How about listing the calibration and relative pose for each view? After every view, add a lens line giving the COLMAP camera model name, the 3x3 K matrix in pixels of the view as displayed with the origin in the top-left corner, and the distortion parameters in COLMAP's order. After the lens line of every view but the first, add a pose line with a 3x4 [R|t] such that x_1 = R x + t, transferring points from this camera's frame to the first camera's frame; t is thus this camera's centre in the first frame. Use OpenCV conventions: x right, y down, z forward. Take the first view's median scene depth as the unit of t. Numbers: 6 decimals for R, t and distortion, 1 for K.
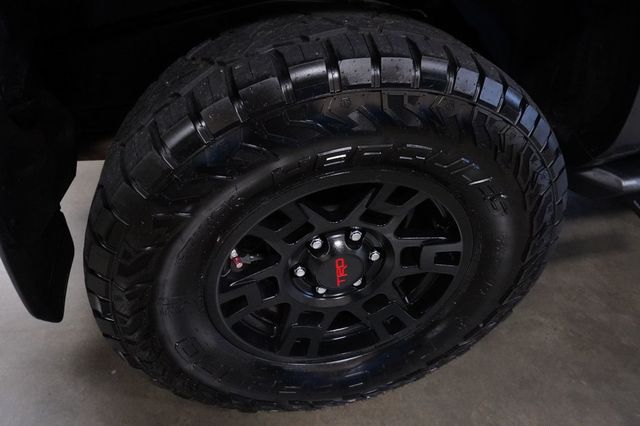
lens RADIAL K [[434.8, 0, 319.8], [0, 434.8, 211.9], [0, 0, 1]] dist [-0.031425, 0.019296]
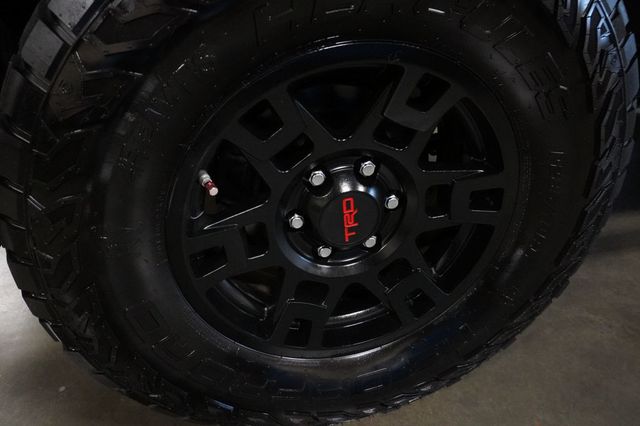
lens RADIAL K [[434.8, 0, 319.8], [0, 434.8, 211.9], [0, 0, 1]] dist [-0.031425, 0.019296]
pose [[0.999659, -0.025039, 0.007350, -0.009586], [0.025810, 0.990260, -0.136814, 0.224319], [-0.003853, 0.136957, 0.990570, 0.236153]]
